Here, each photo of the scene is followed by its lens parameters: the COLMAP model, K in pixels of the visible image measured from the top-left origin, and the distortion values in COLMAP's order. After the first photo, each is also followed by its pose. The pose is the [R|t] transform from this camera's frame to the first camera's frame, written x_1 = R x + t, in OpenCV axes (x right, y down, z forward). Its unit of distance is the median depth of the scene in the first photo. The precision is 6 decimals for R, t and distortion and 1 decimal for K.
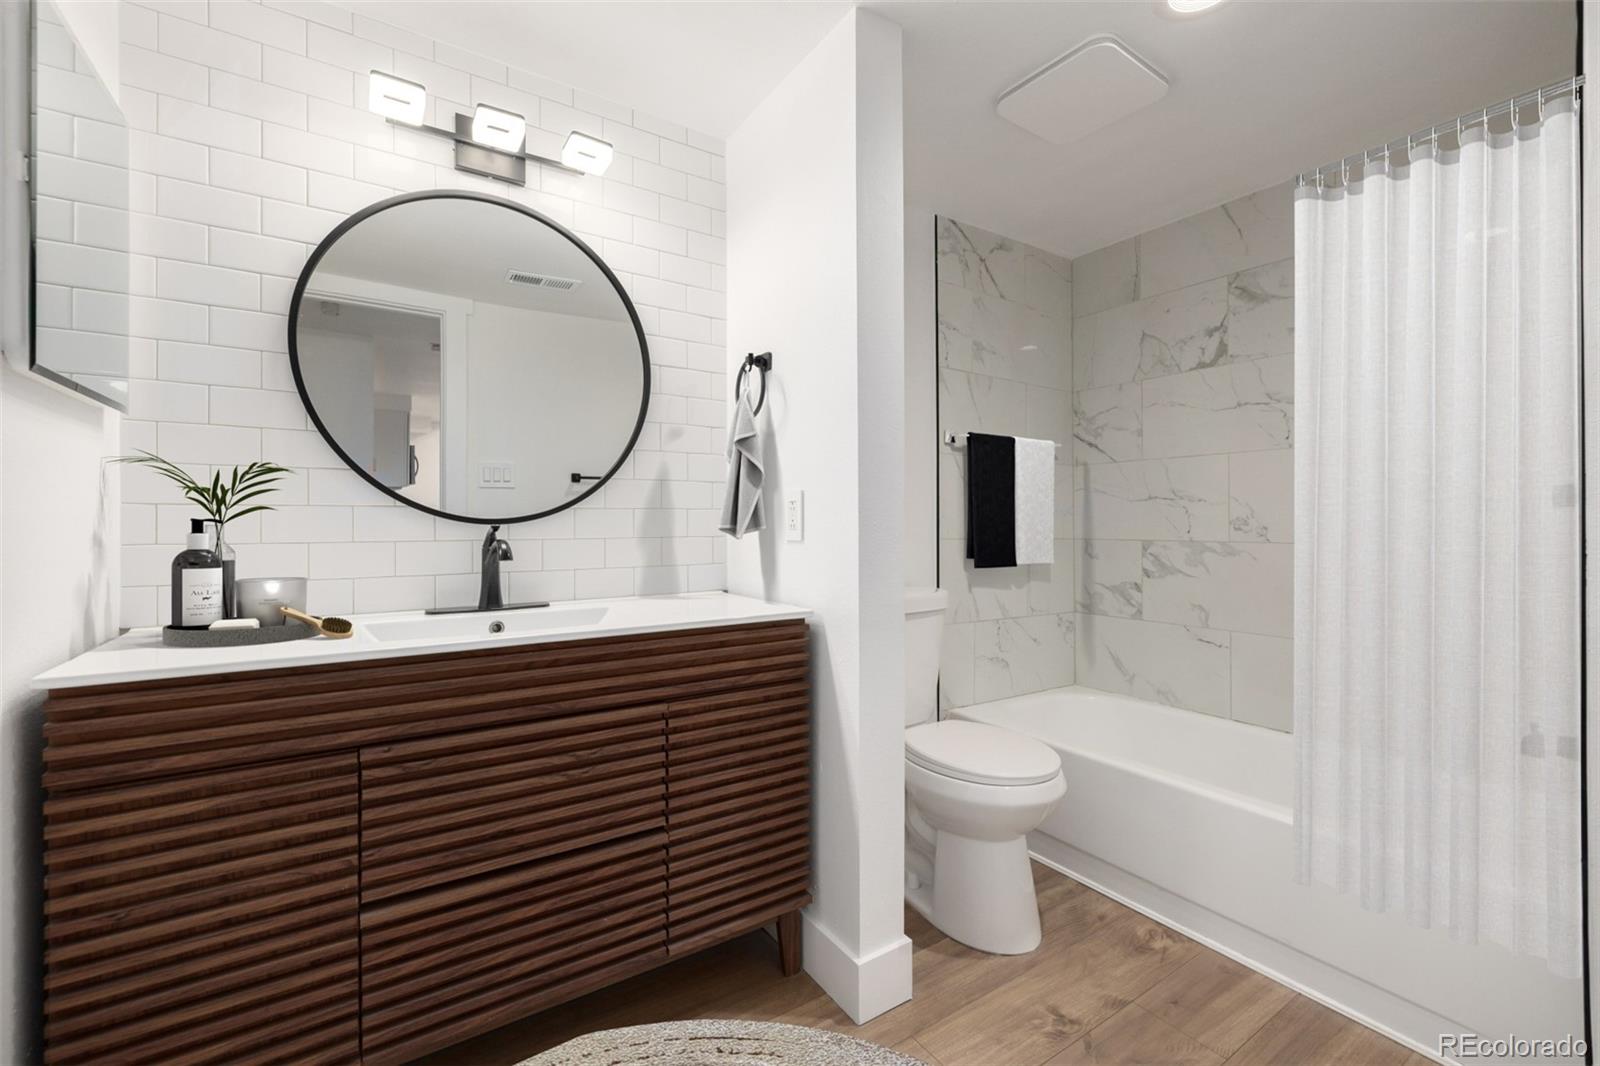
lens RADIAL K [[668.4, 0, 799.6], [0, 668.4, 526.5], [0, 0, 1]] dist [0.001594, -0.000534]
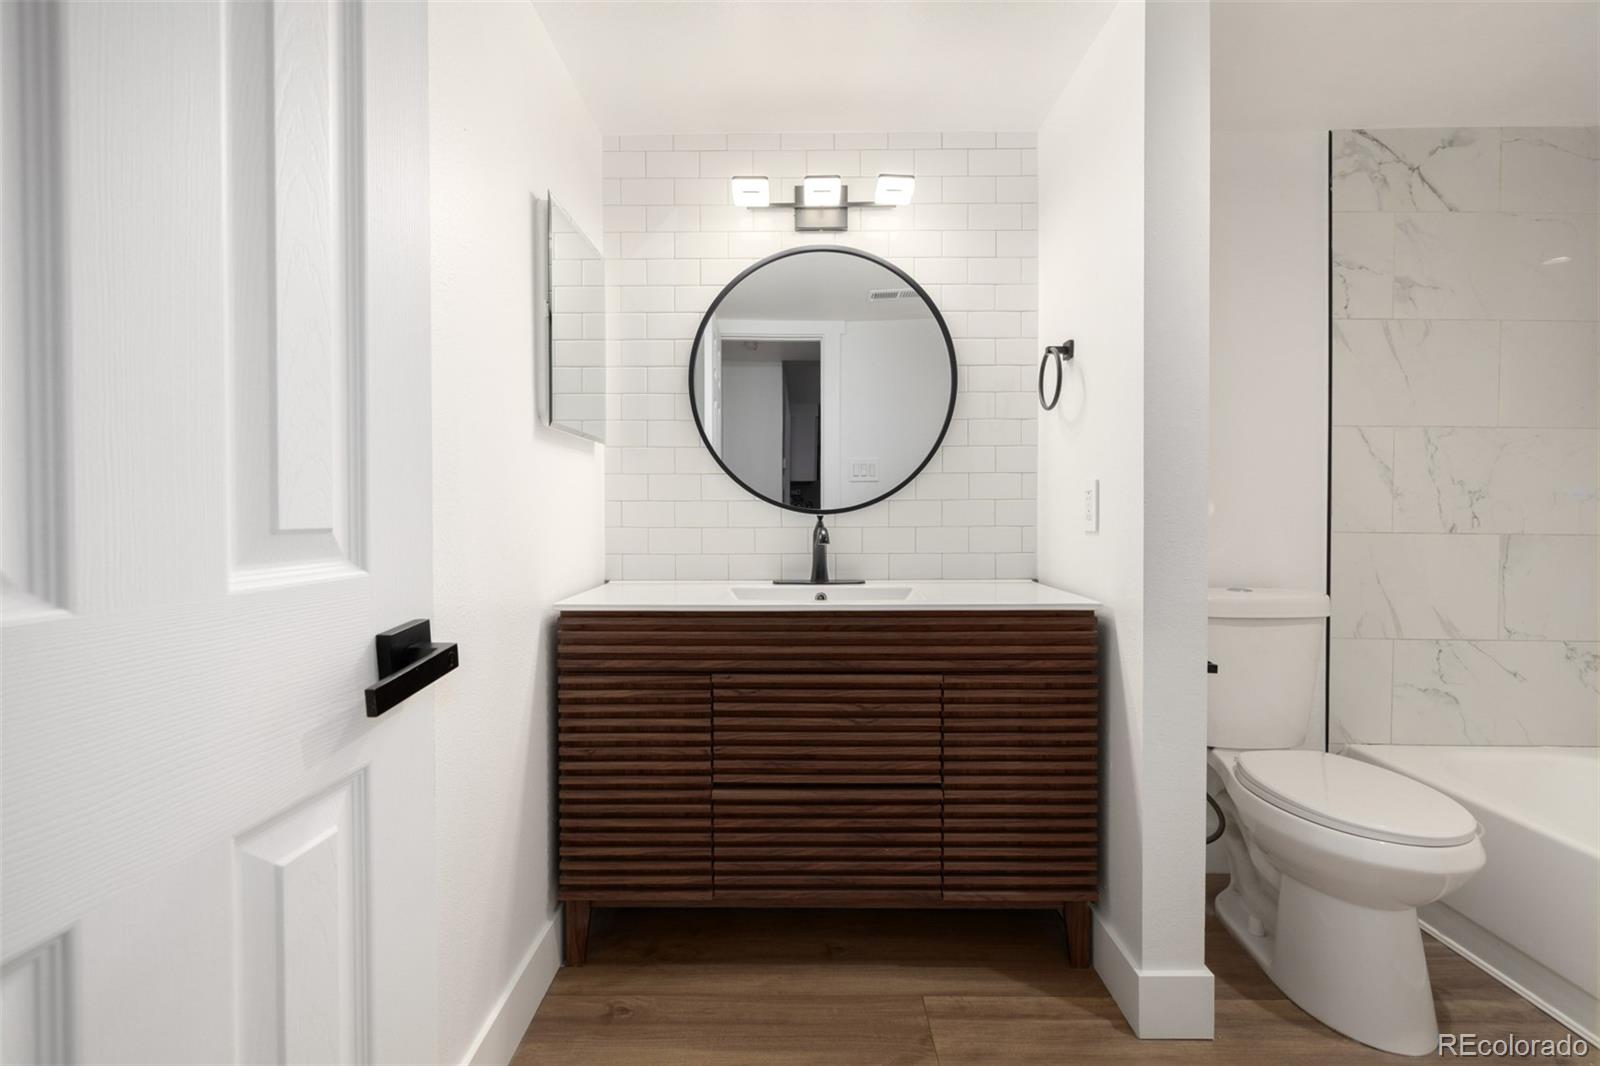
lens RADIAL K [[671.2, 0, 800.6], [0, 671.2, 526.1], [0, 0, 1]] dist [0.001173, 0.000126]
pose [[0.836426, 0.011625, -0.547956, 0.194323], [-0.001989, 0.999833, 0.018175, -0.003785], [0.548076, -0.014113, 0.836310, -0.057524]]
